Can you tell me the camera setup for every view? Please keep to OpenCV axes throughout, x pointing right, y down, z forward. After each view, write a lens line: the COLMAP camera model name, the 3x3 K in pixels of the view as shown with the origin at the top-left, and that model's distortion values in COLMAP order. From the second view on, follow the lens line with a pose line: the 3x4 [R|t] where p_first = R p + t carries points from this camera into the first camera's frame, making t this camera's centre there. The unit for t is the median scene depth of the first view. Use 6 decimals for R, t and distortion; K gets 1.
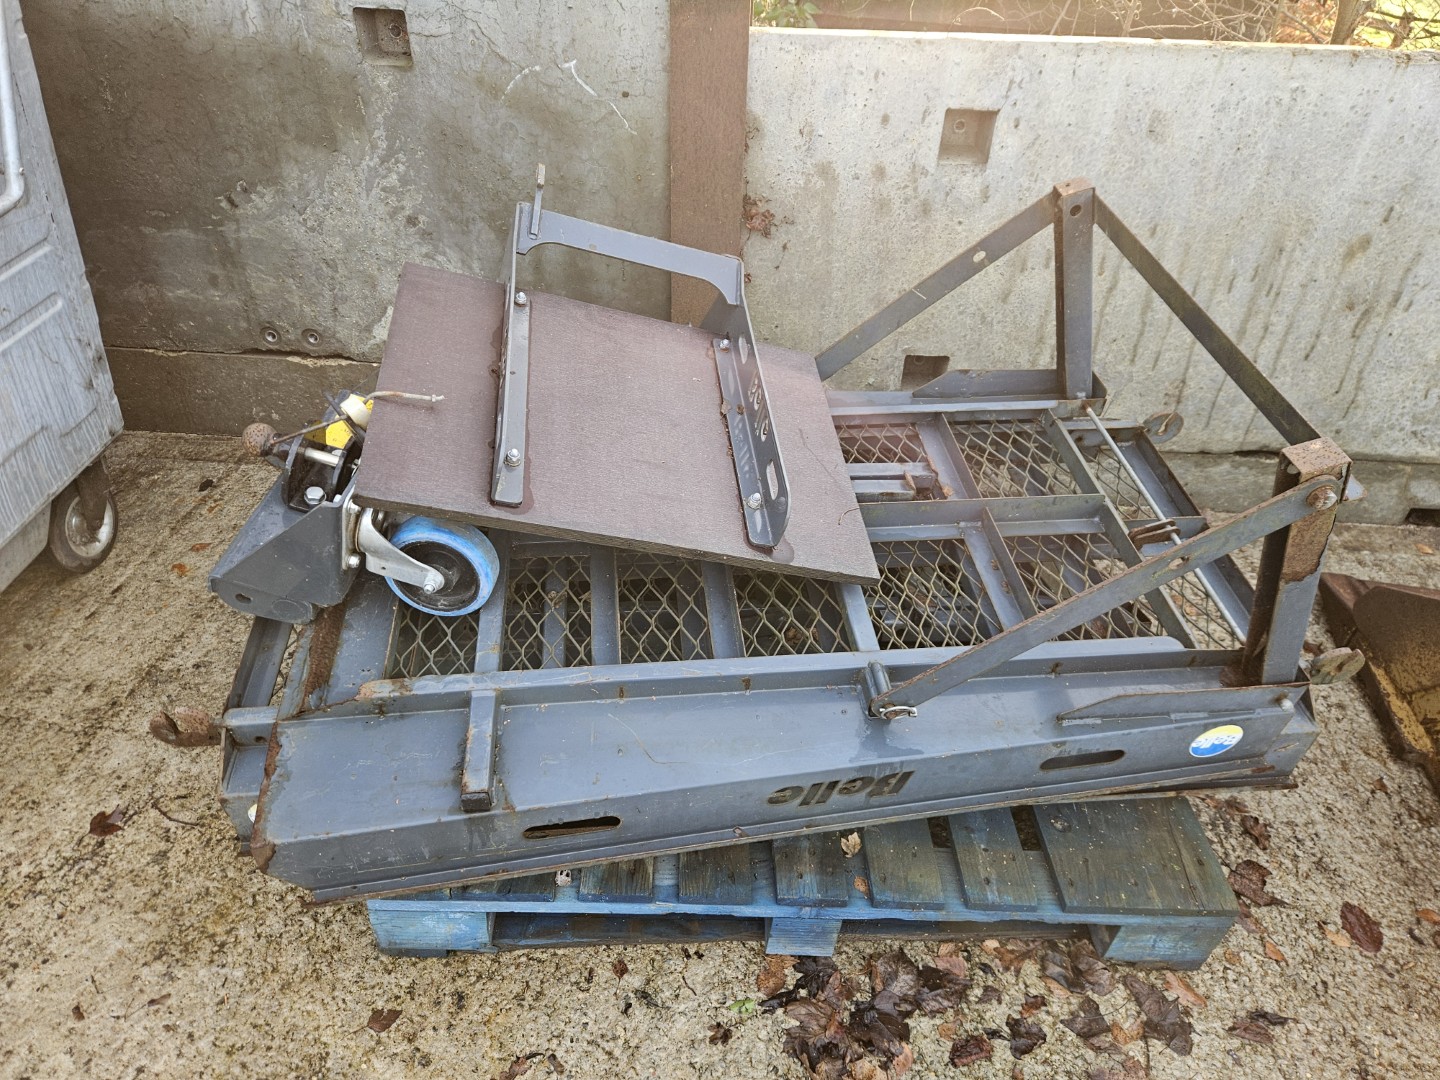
lens RADIAL K [[976.5, 0, 724.3], [0, 976.5, 541.1], [0, 0, 1]] dist [0.041987, -0.036149]
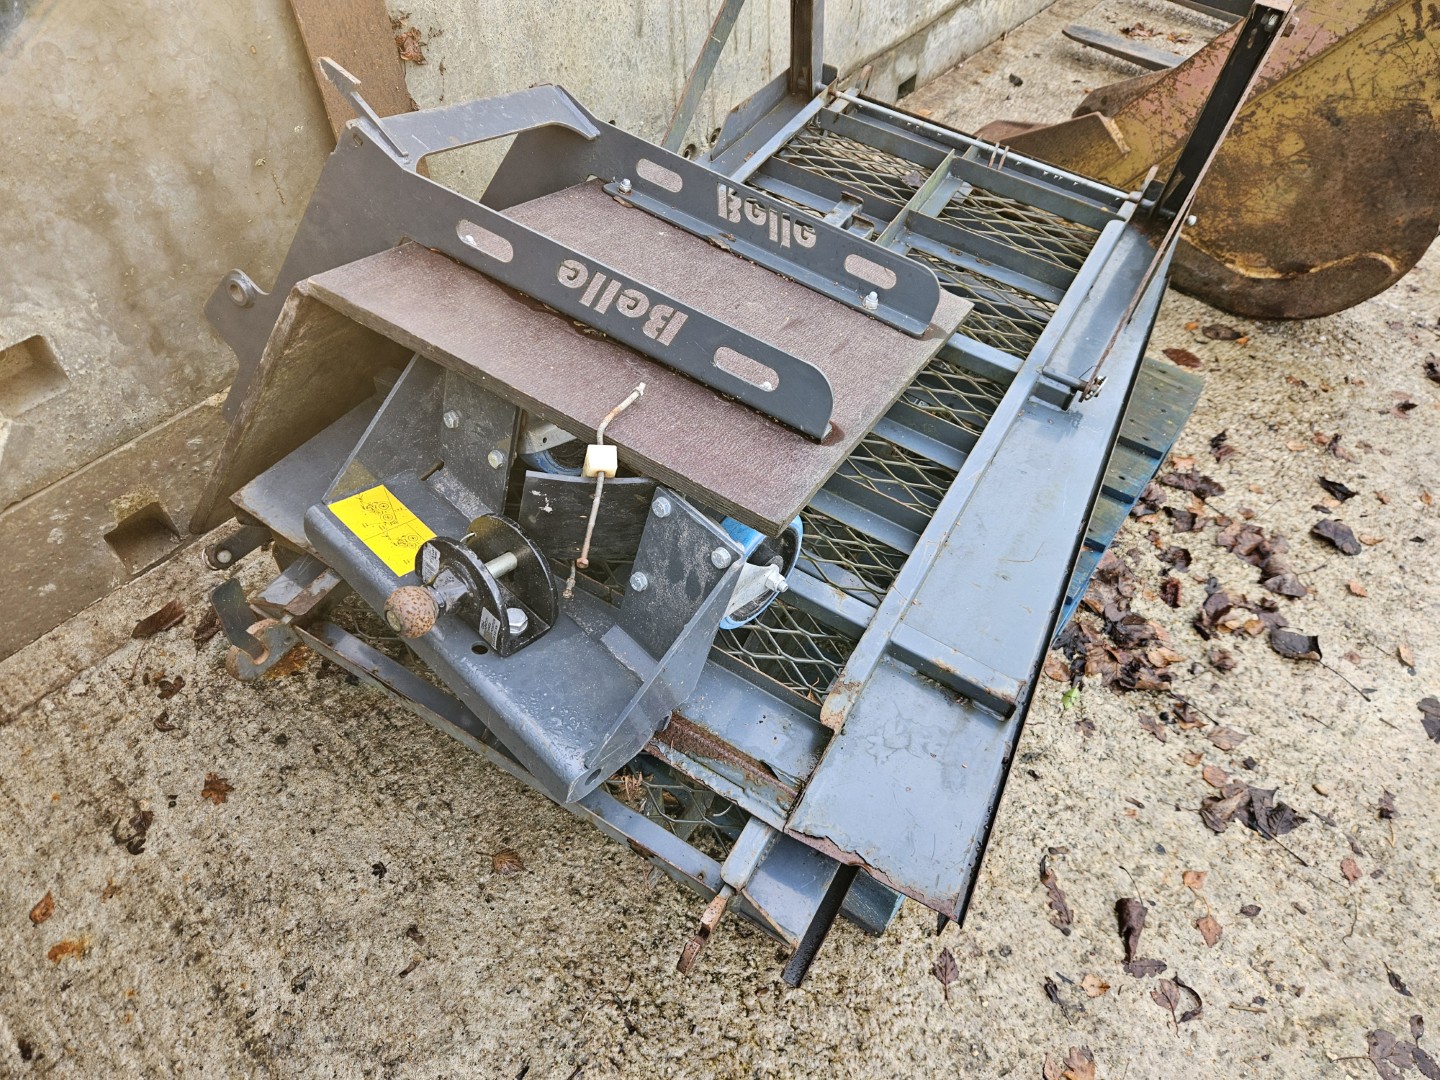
lens RADIAL K [[976.5, 0, 721.7], [0, 976.5, 547.4], [0, 0, 1]] dist [0.041987, -0.036149]
pose [[0.598483, -0.632179, 0.492105, -0.639011], [0.507098, 0.774475, 0.378205, -0.273376], [-0.620217, 0.023196, 0.784087, 0.359981]]
